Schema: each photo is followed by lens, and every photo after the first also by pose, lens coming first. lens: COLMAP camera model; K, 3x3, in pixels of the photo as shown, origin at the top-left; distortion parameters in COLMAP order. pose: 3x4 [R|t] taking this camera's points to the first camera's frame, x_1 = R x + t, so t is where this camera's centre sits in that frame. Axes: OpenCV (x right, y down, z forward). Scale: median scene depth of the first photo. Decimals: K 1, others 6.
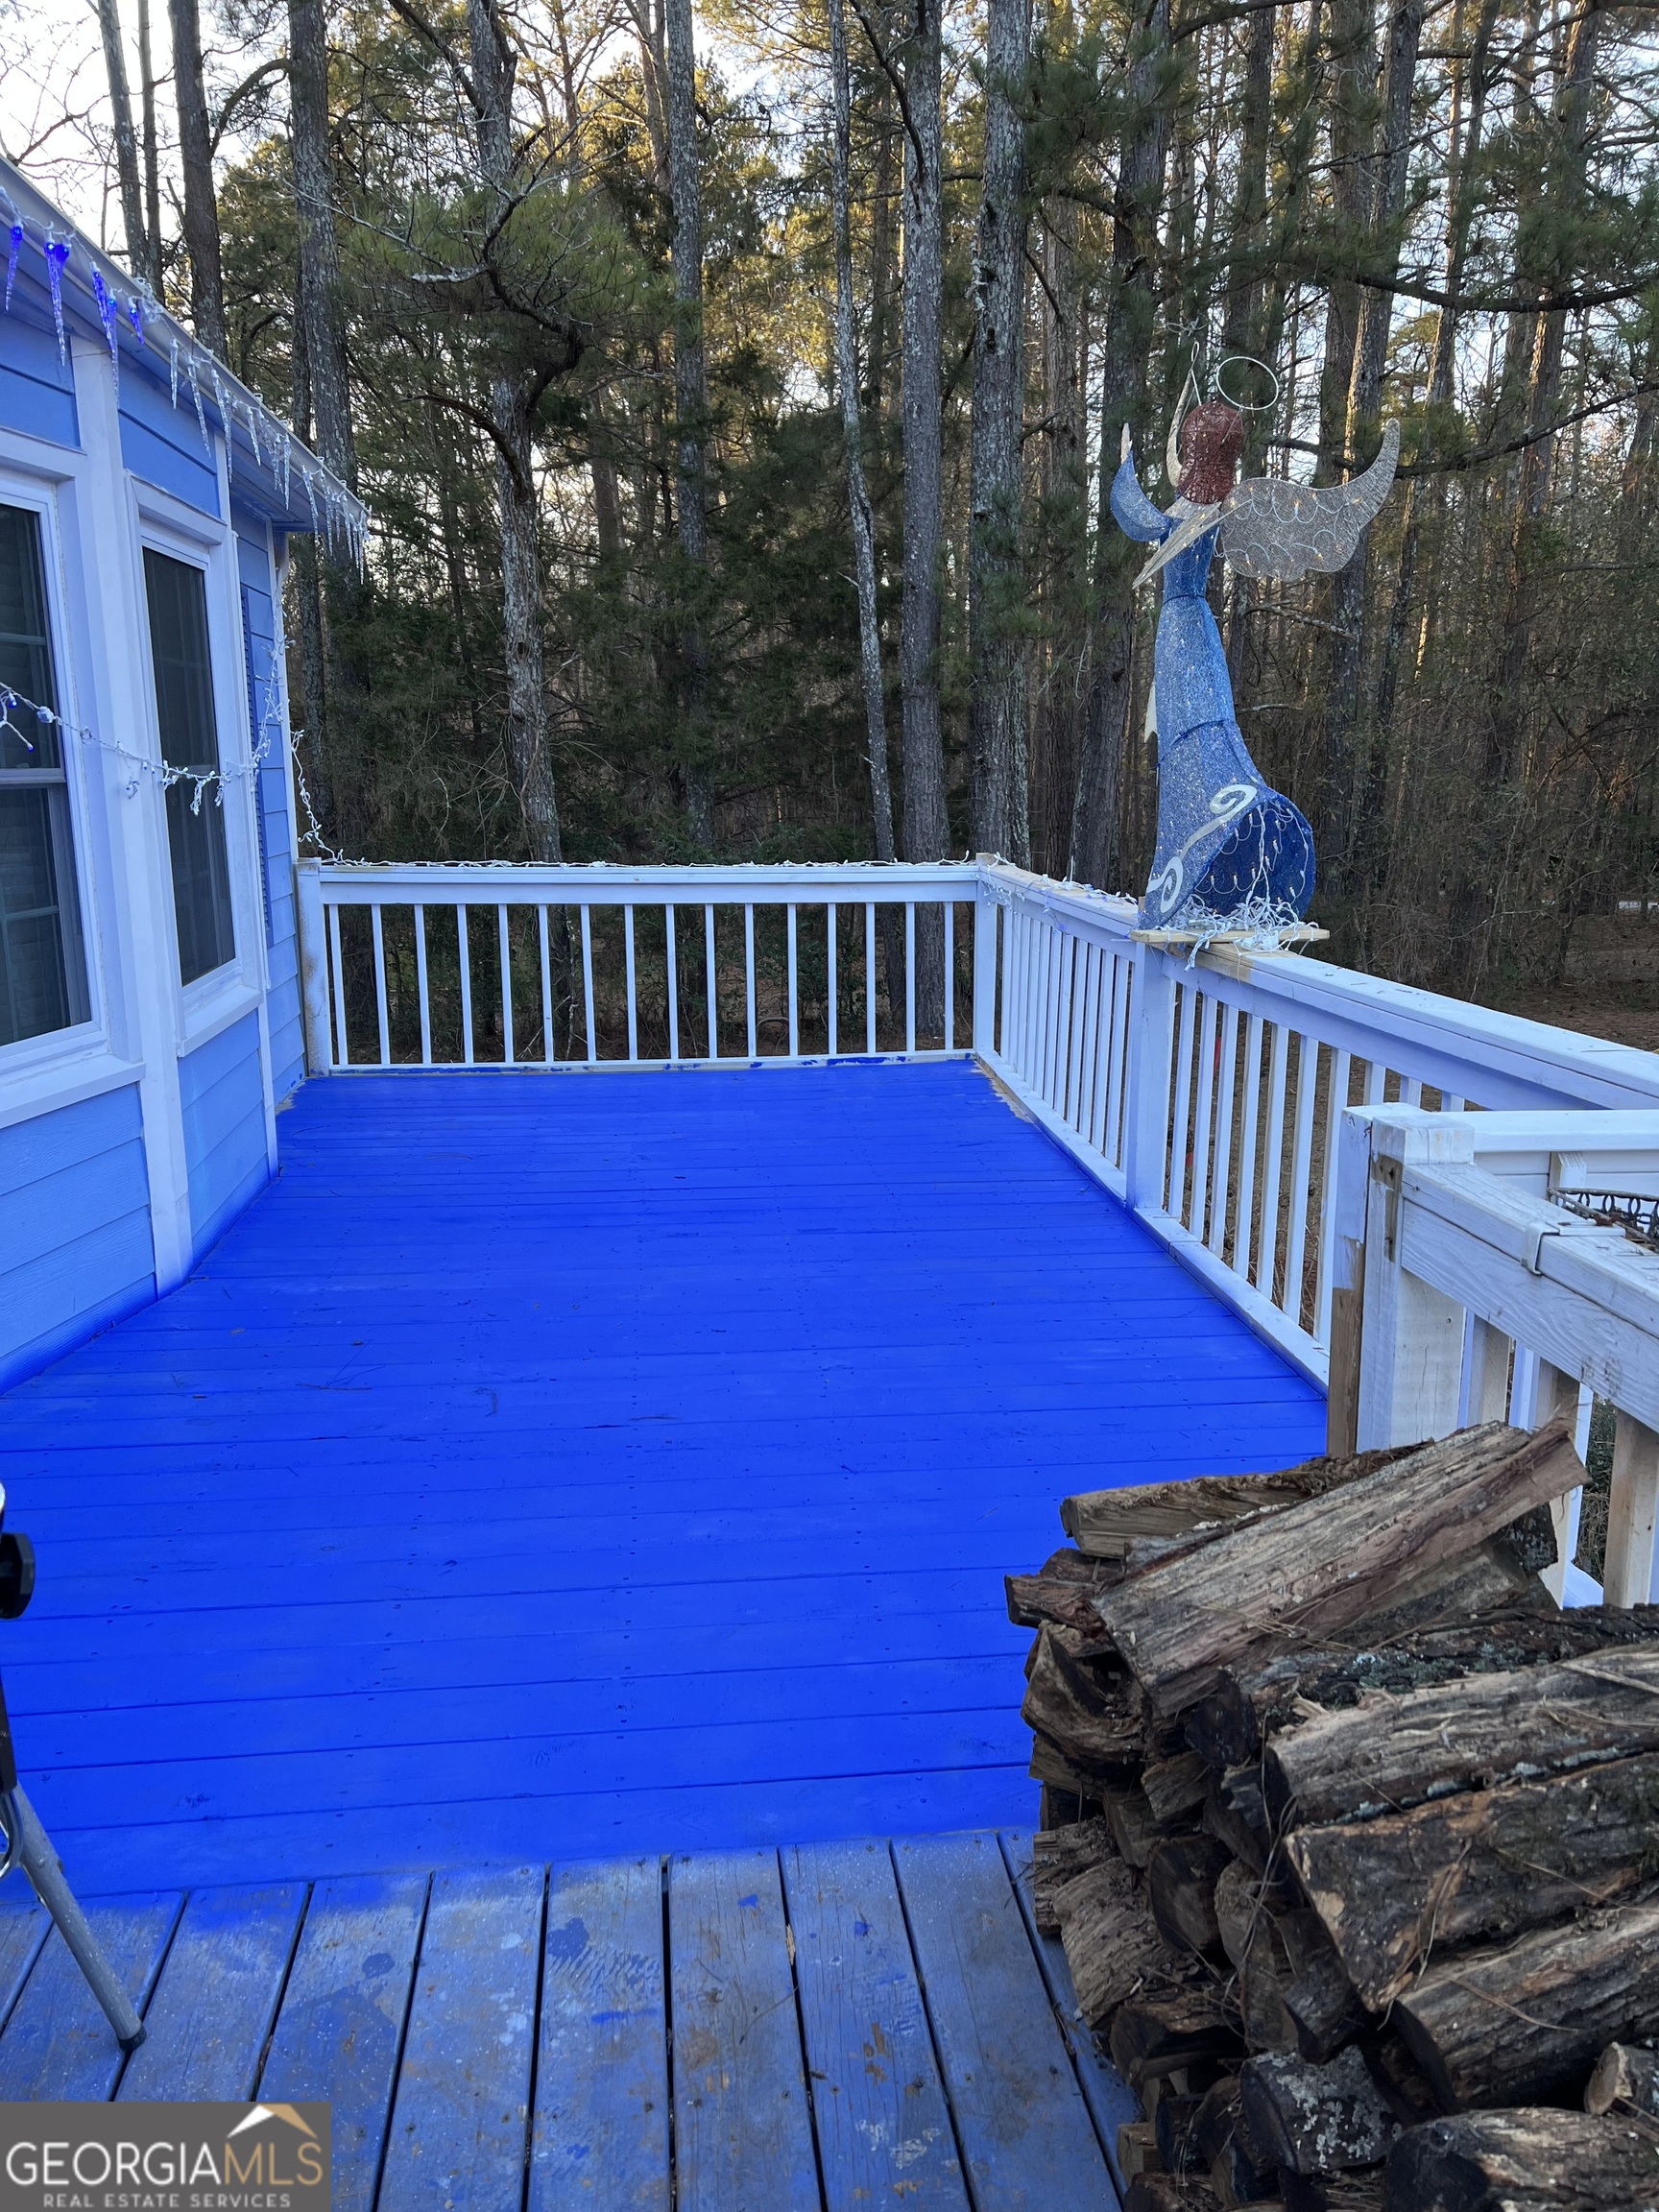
lens RADIAL K [[1620.4, 0, 836.2], [0, 1620.4, 1115.8], [0, 0, 1]] dist [0.040760, -0.070418]
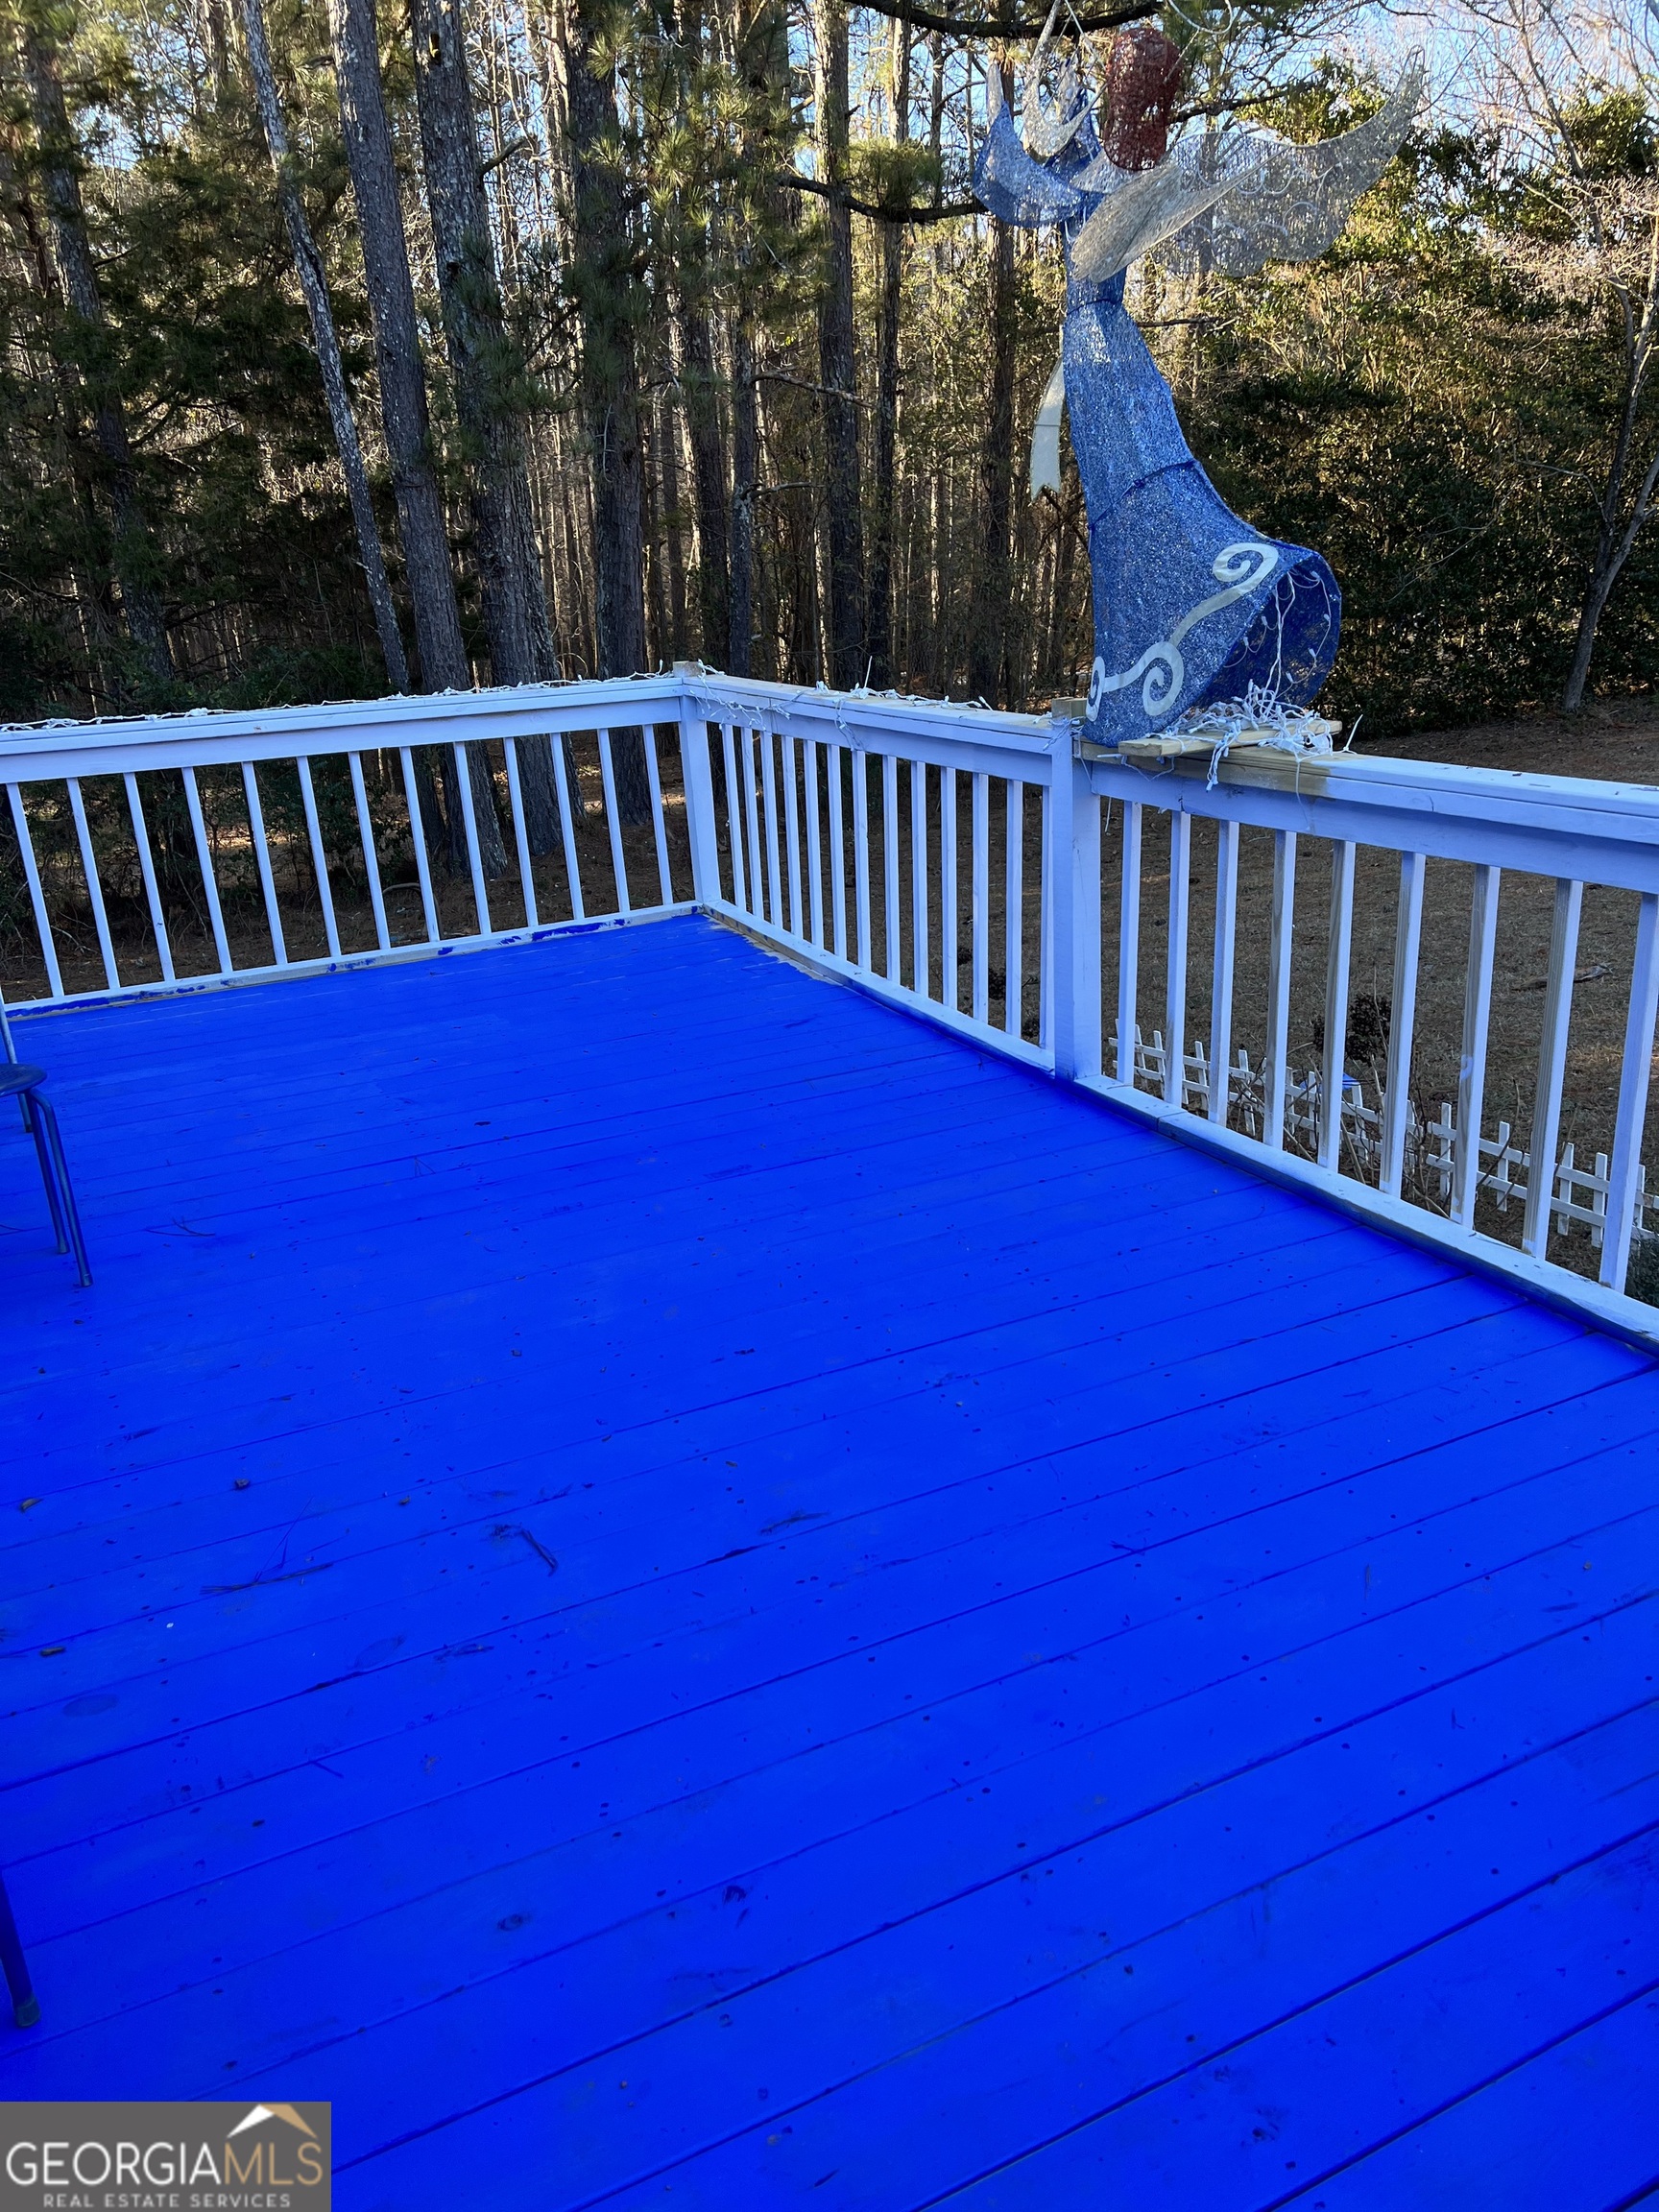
lens RADIAL K [[1659.7, 0, 829.5], [0, 1659.7, 1106.0], [0, 0, 1]] dist [0.016885, 0.001726]
pose [[0.941049, -0.151947, 0.302223, -0.149489], [0.120452, 0.985396, 0.120361, -0.036629], [-0.316098, -0.076862, 0.945608, 0.182910]]
